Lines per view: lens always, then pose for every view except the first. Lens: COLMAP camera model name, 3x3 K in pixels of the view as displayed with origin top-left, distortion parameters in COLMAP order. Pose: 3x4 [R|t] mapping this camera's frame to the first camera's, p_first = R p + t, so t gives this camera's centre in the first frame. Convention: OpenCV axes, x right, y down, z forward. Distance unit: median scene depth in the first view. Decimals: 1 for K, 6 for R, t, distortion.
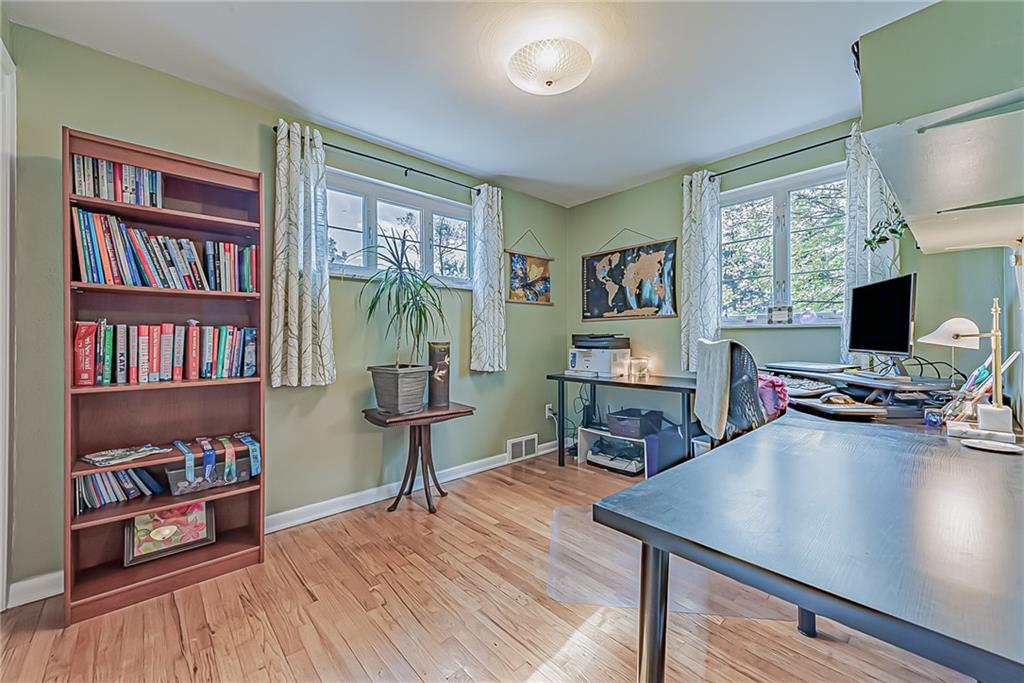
lens RADIAL K [[404.6, 0, 512.9], [0, 404.6, 336.5], [0, 0, 1]] dist [0.013726, -0.001039]
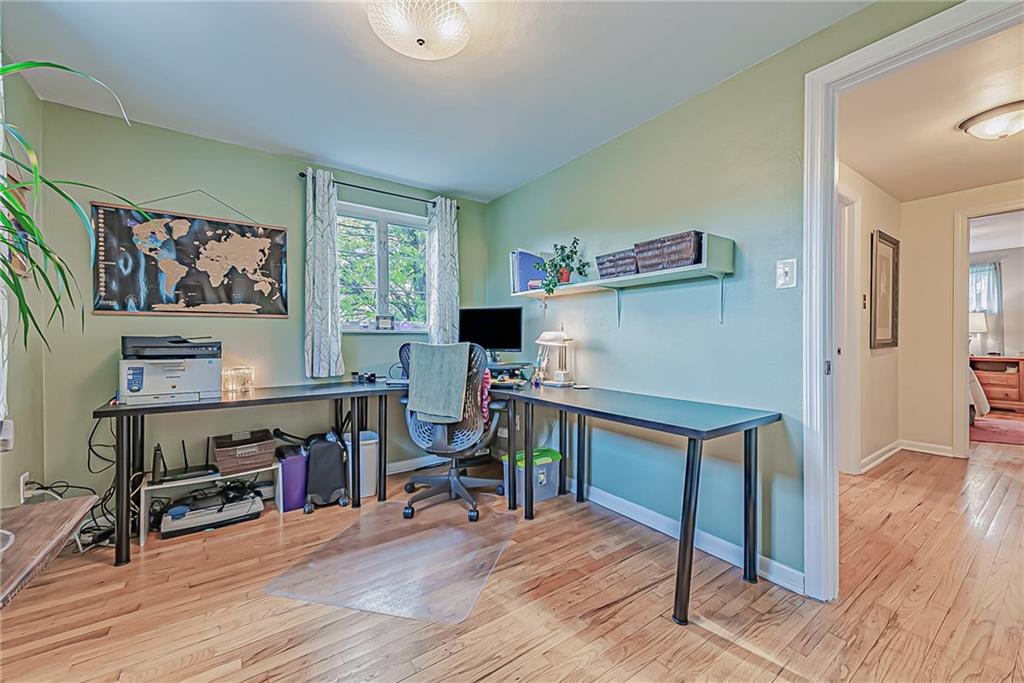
lens RADIAL K [[404.6, 0, 510.8], [0, 404.6, 342.9], [0, 0, 1]] dist [0.013726, -0.001039]
pose [[0.112410, -0.004246, 0.993653, -0.400895], [0.000025, 0.999991, 0.004270, 0.001938], [-0.993662, -0.000455, 0.112409, 0.387637]]
